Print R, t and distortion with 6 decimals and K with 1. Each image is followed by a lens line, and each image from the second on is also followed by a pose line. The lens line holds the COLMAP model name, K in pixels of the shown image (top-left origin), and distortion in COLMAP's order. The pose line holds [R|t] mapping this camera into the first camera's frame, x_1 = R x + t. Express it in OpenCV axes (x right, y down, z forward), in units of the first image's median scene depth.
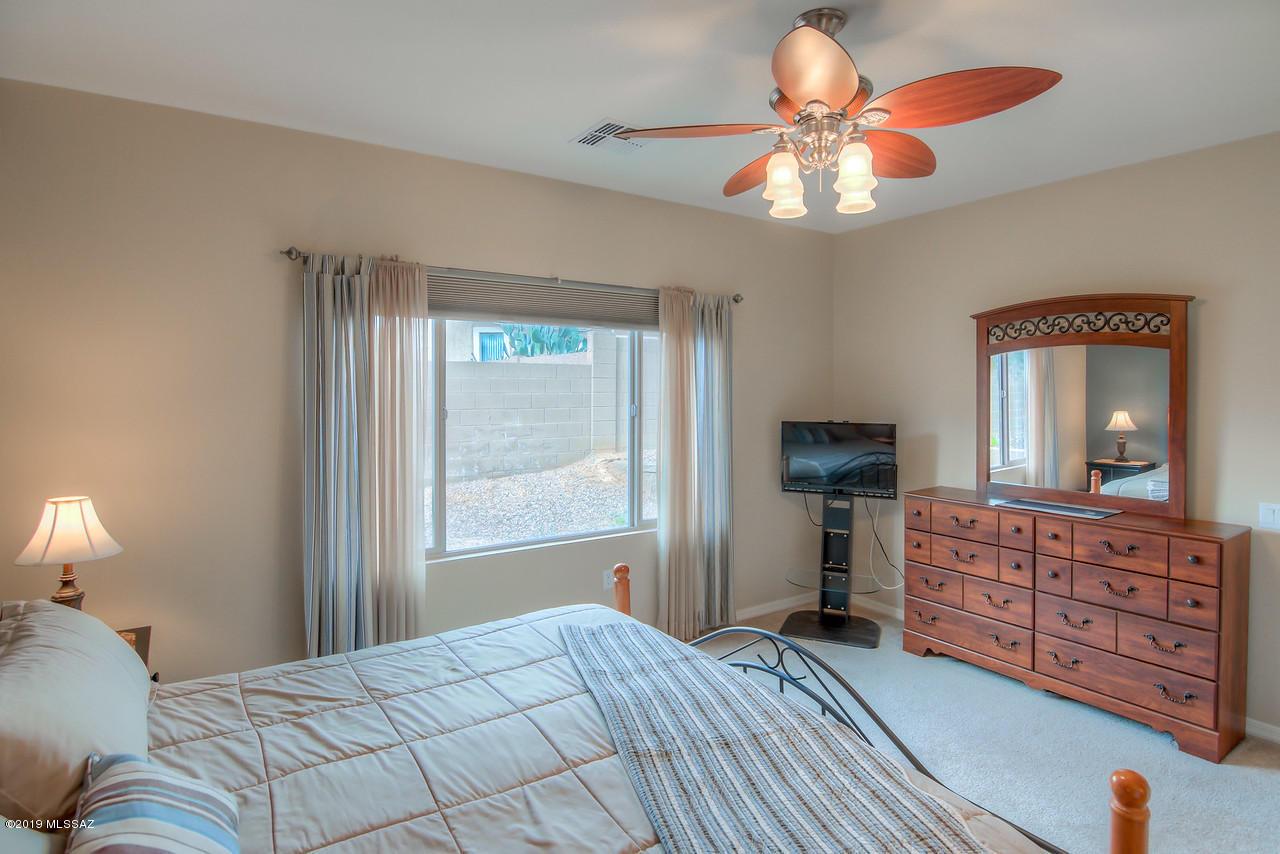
lens RADIAL K [[635.4, 0, 663.8], [0, 635.4, 394.4], [0, 0, 1]] dist [0.000707, 0.000264]
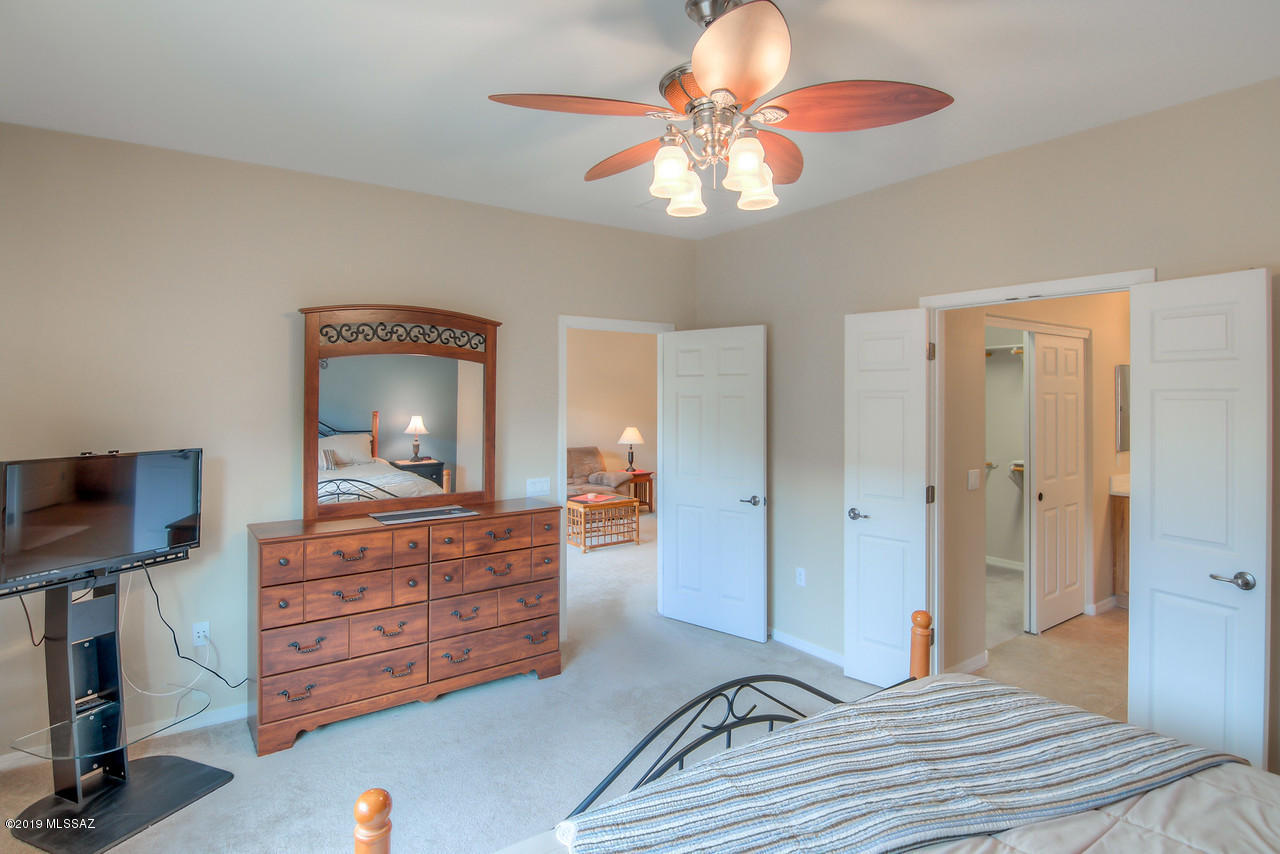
lens RADIAL K [[664.5, 0, 620.3], [0, 664.5, 387.6], [0, 0, 1]] dist [0.000334, -0.016277]
pose [[0.045476, 0.007659, 0.998936, -0.447472], [0.013455, 0.999875, -0.008278, -0.011122], [-0.998875, 0.013817, 0.045368, 0.667303]]
